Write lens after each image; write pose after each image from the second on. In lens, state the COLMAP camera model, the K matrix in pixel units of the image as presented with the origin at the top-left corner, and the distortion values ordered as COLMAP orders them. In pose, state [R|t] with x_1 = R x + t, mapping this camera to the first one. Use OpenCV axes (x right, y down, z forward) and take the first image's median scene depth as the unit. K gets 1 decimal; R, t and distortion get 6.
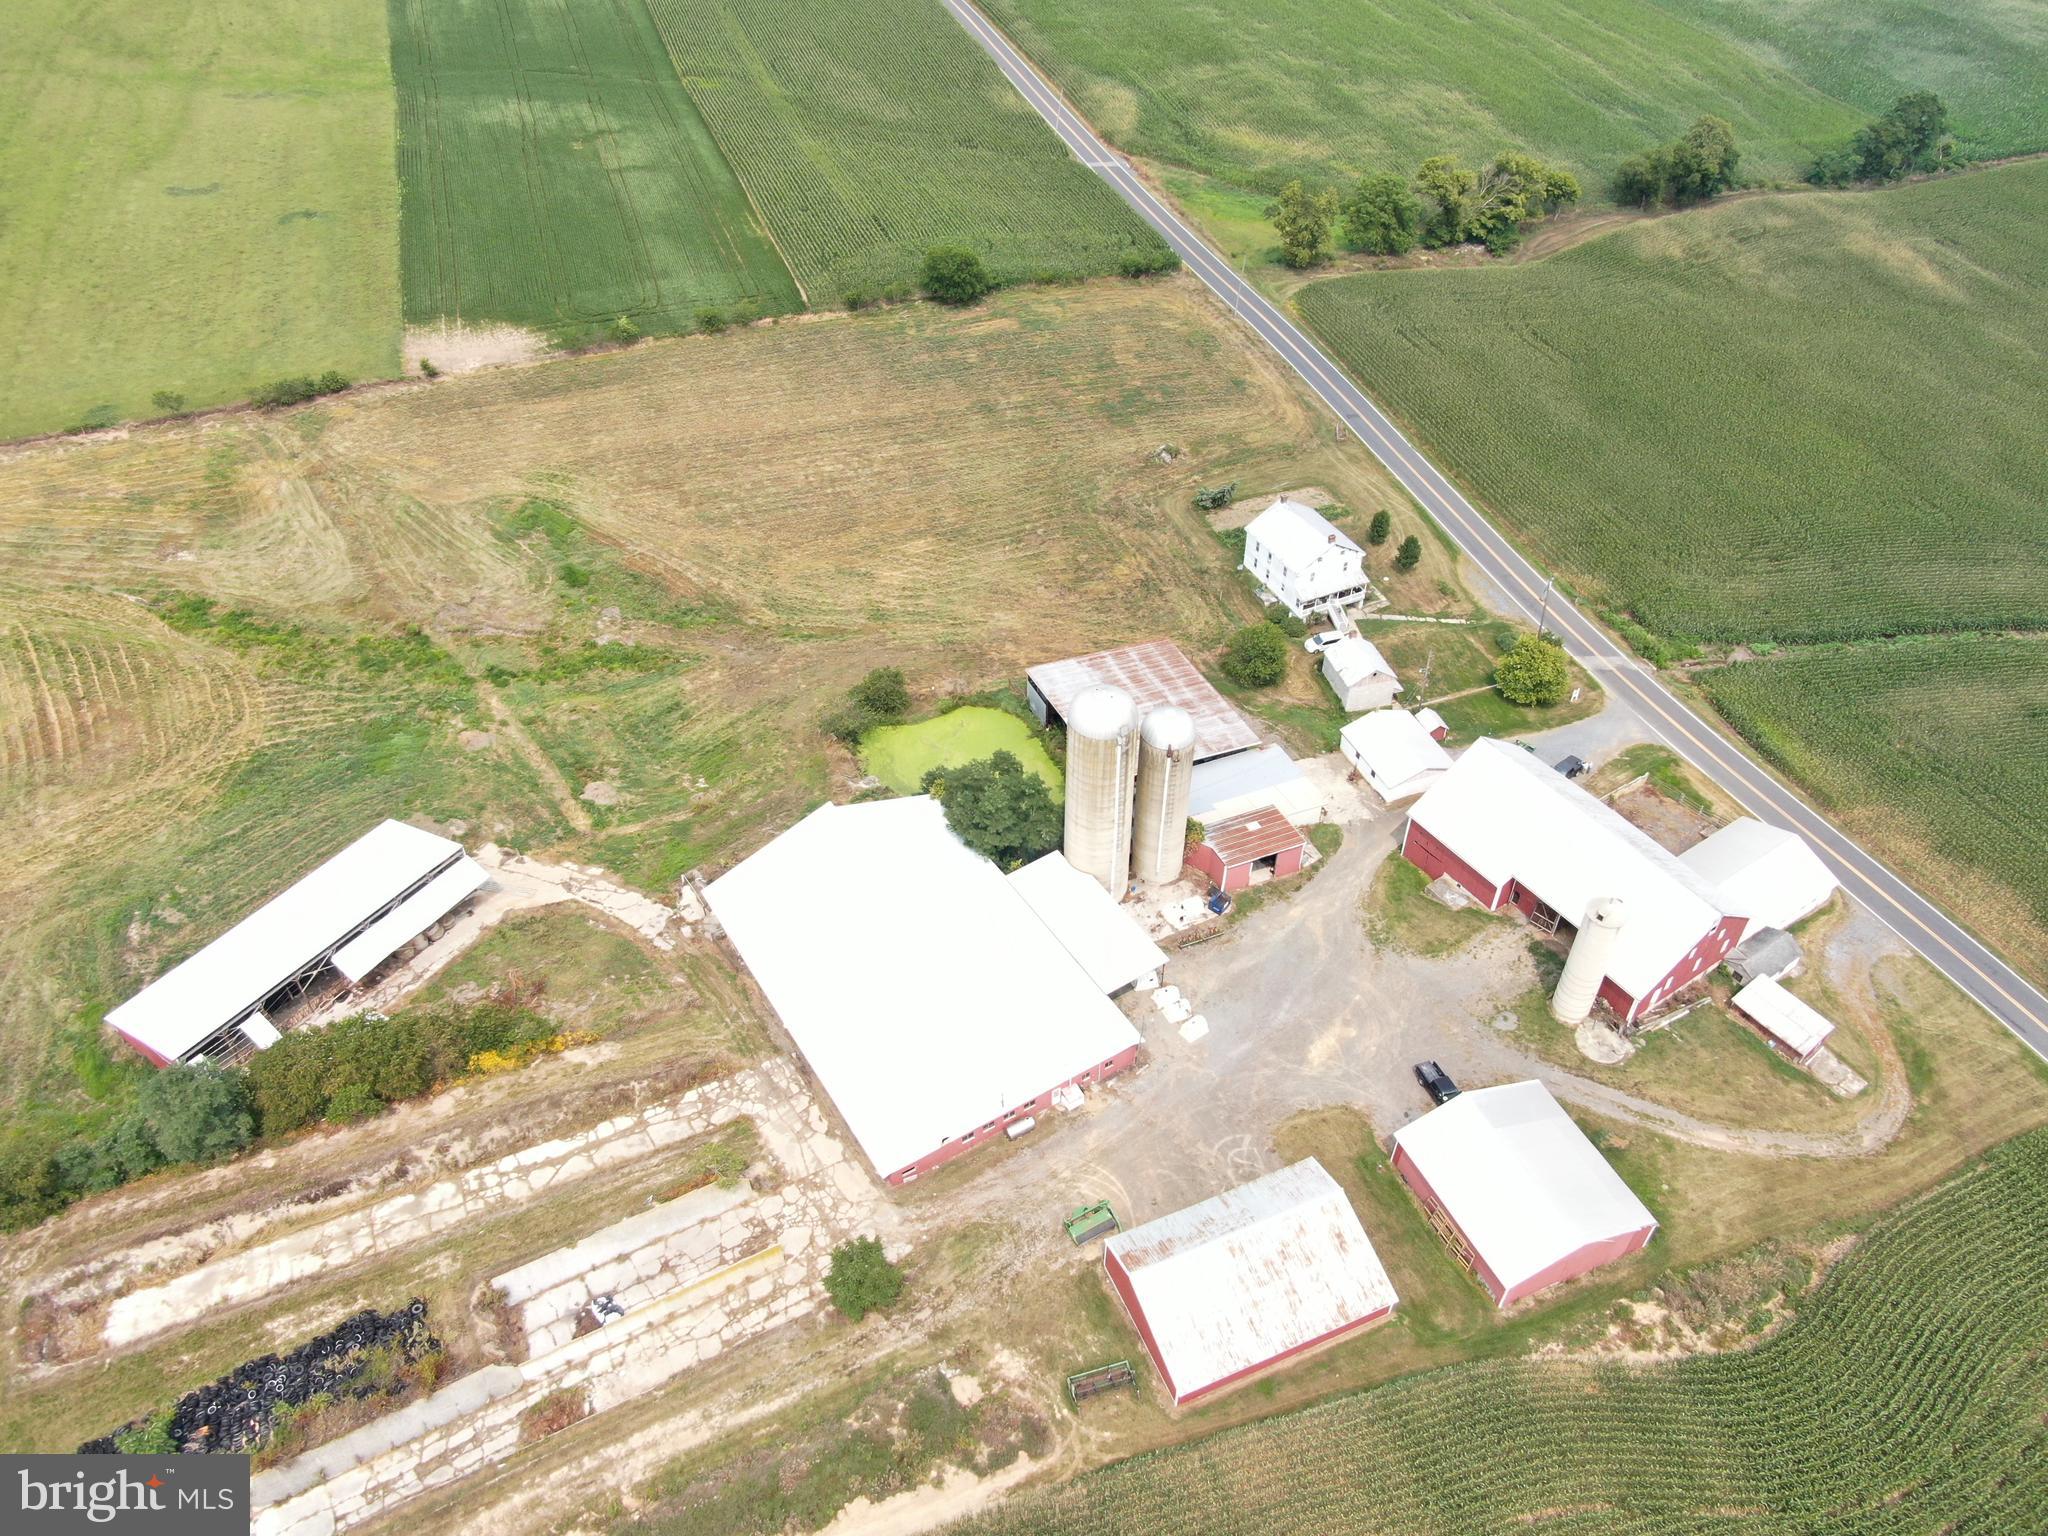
lens RADIAL K [[1475.2, 0, 1024.6], [0, 1475.2, 766.9], [0, 0, 1]] dist [-0.022127, 0.012099]
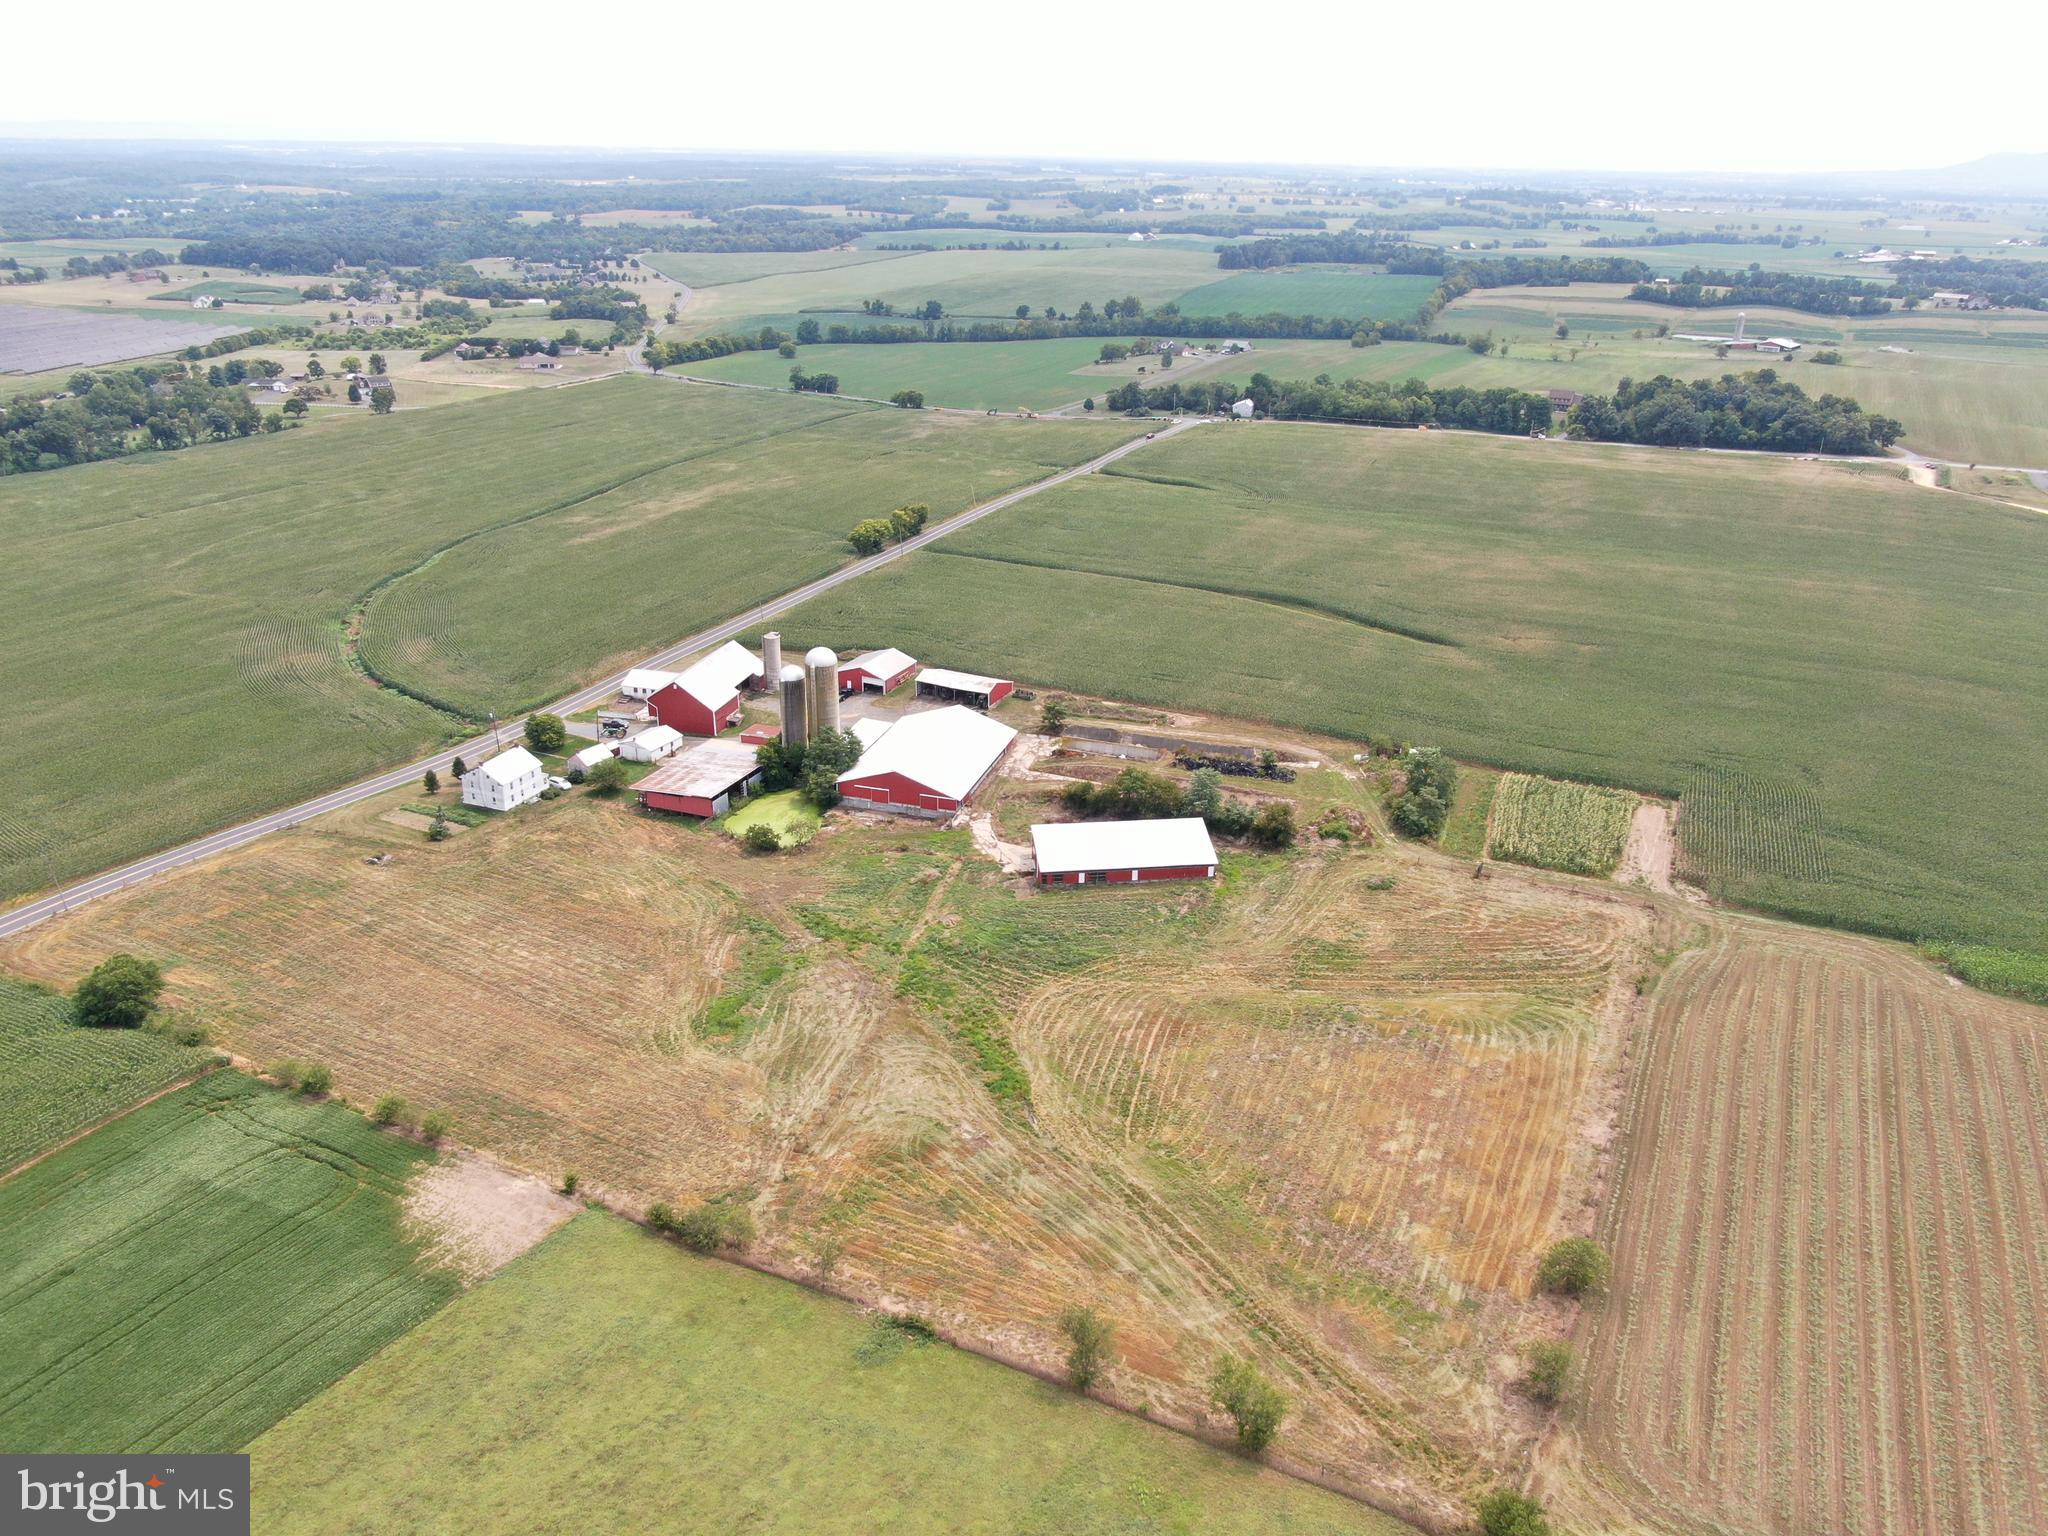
lens RADIAL K [[1475.2, 0, 1024.6], [0, 1475.2, 766.9], [0, 0, 1]] dist [-0.022127, 0.012099]
pose [[-0.658699, -0.305723, 0.687494, -1.342939], [0.490343, 0.518616, 0.700430, -1.057612], [-0.570683, 0.798480, -0.191702, 1.080562]]
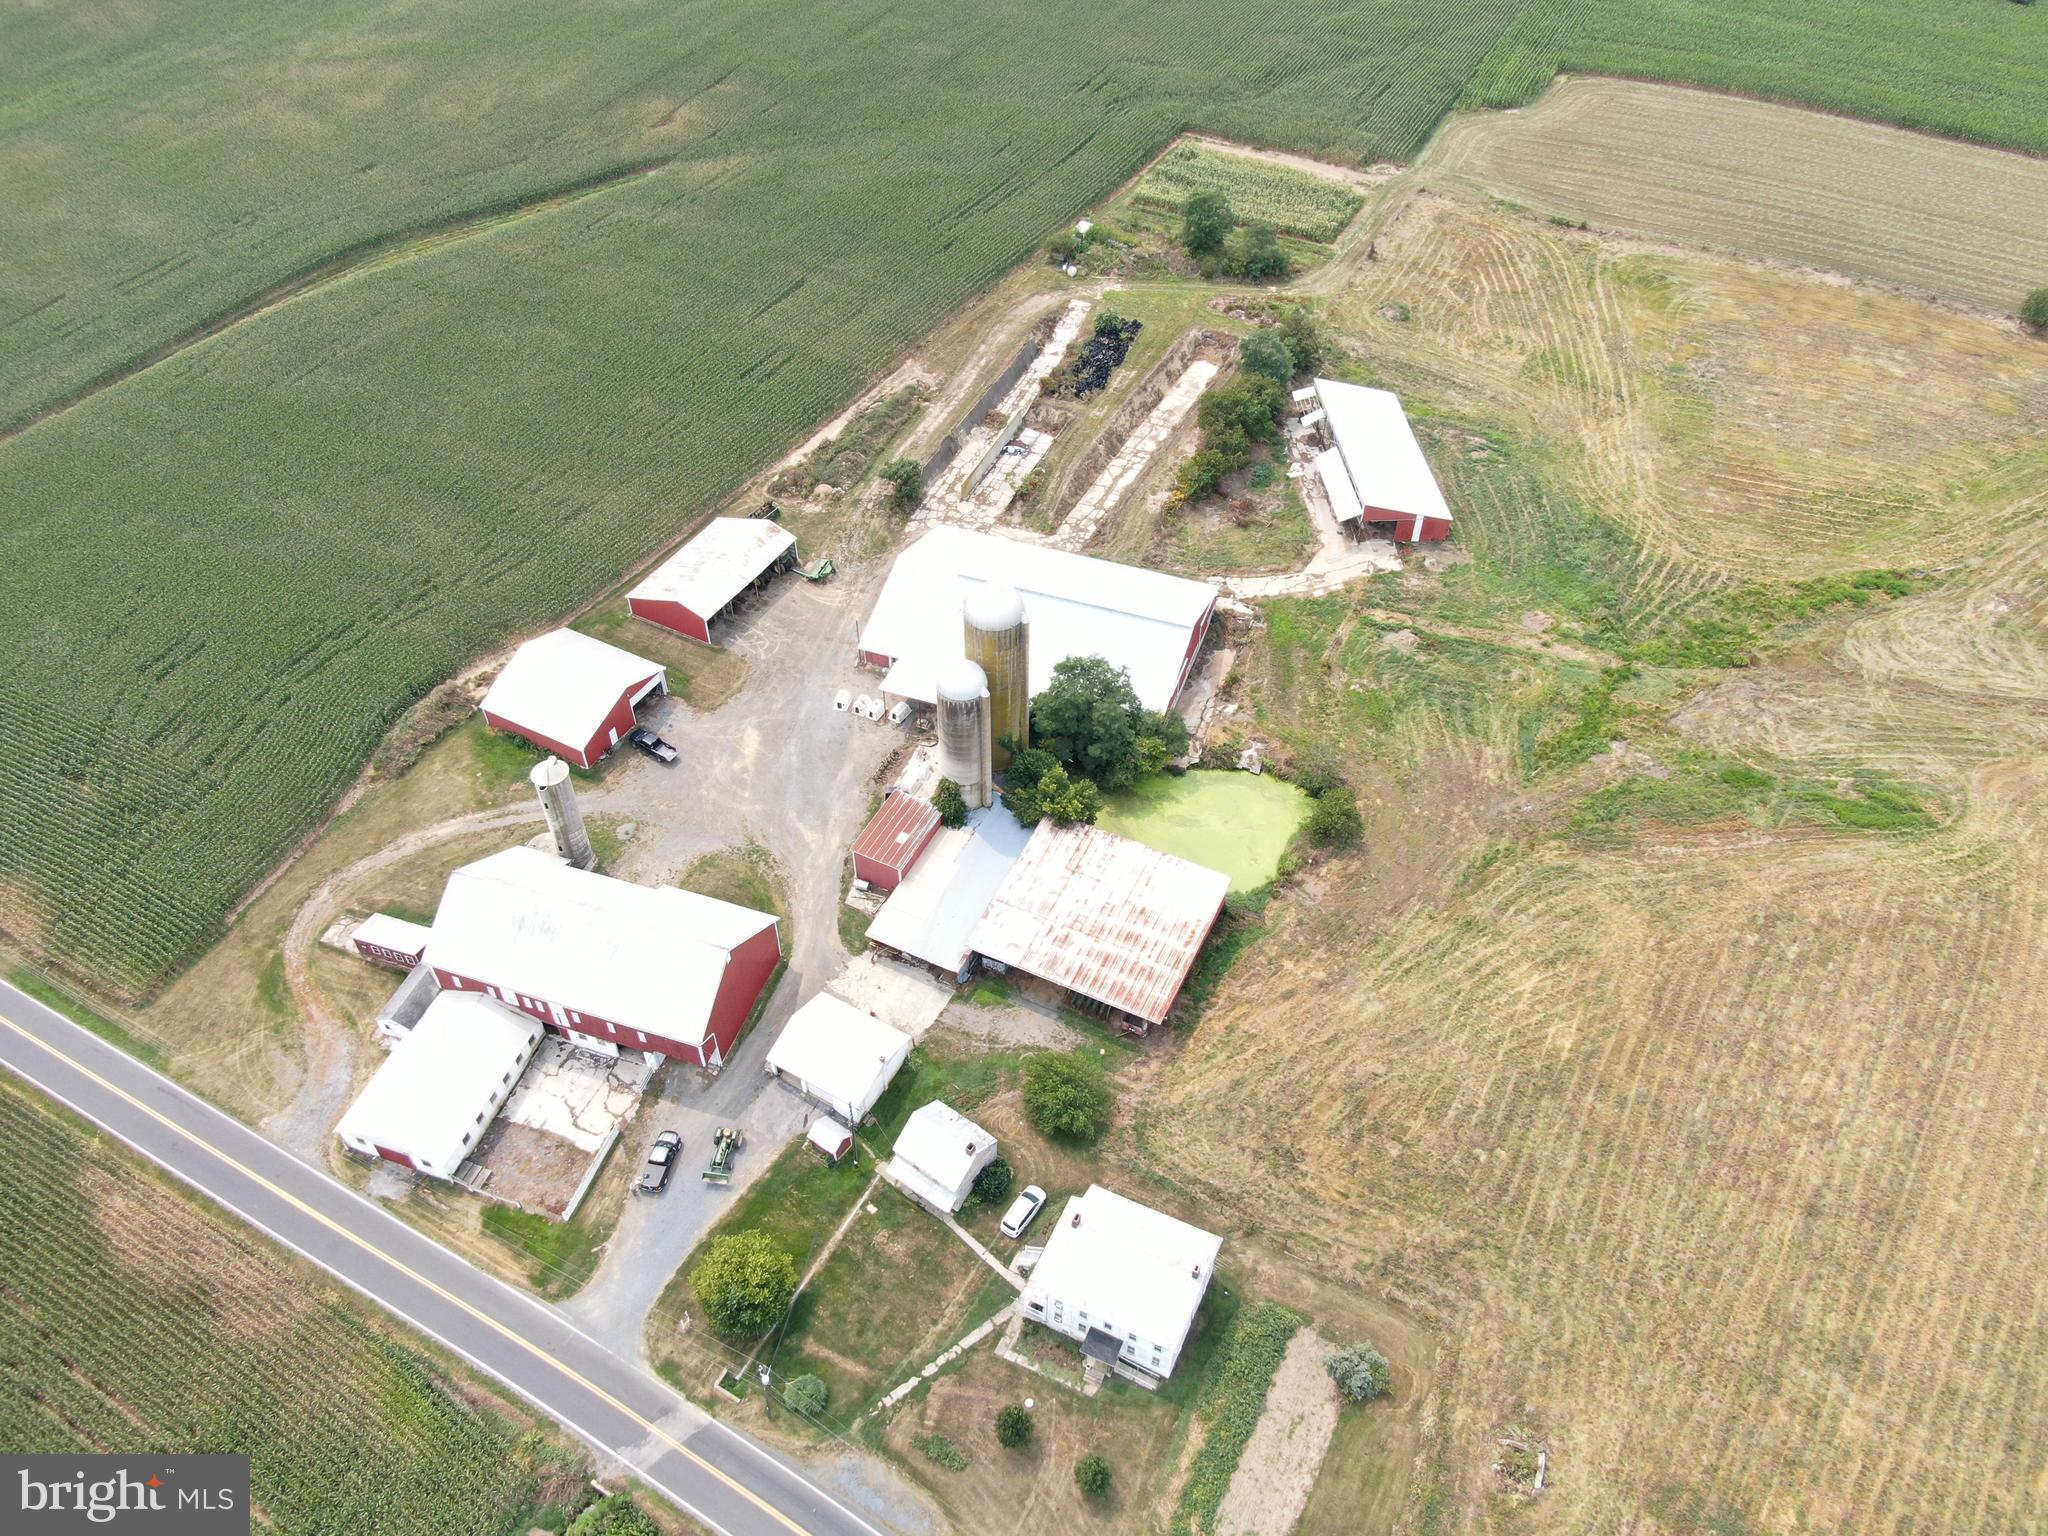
lens RADIAL K [[1475.2, 0, 1024.6], [0, 1475.2, 766.9], [0, 0, 1]] dist [-0.022127, 0.012099]
pose [[-0.788429, 0.433295, -0.436618, 0.454549], [-0.415277, 0.148699, 0.897460, -0.815582], [0.453790, 0.888900, 0.062699, 0.822816]]
